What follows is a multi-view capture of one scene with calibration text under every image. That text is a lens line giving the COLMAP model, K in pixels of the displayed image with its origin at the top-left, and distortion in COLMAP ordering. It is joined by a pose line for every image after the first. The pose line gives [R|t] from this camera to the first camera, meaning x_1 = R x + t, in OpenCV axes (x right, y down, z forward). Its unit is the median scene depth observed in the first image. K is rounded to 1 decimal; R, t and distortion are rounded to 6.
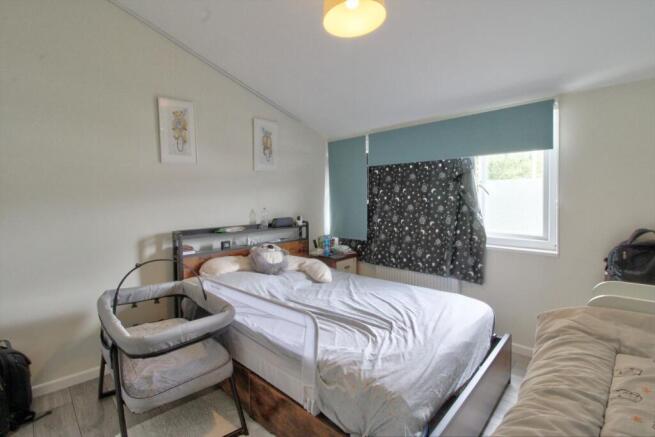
lens RADIAL K [[303.1, 0, 333.1], [0, 303.1, 207.4], [0, 0, 1]] dist [0.002631, -0.014073]
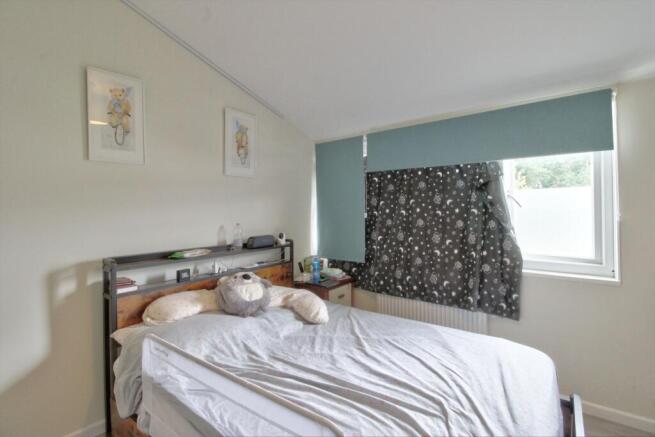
lens RADIAL K [[303.1, 0, 333.1], [0, 303.1, 207.4], [0, 0, 1]] dist [0.002631, -0.014073]
pose [[0.995350, 0.003389, 0.096260, -0.067155], [0.000579, 0.999152, -0.041161, -0.007949], [-0.096318, 0.041026, 0.994505, 0.235352]]
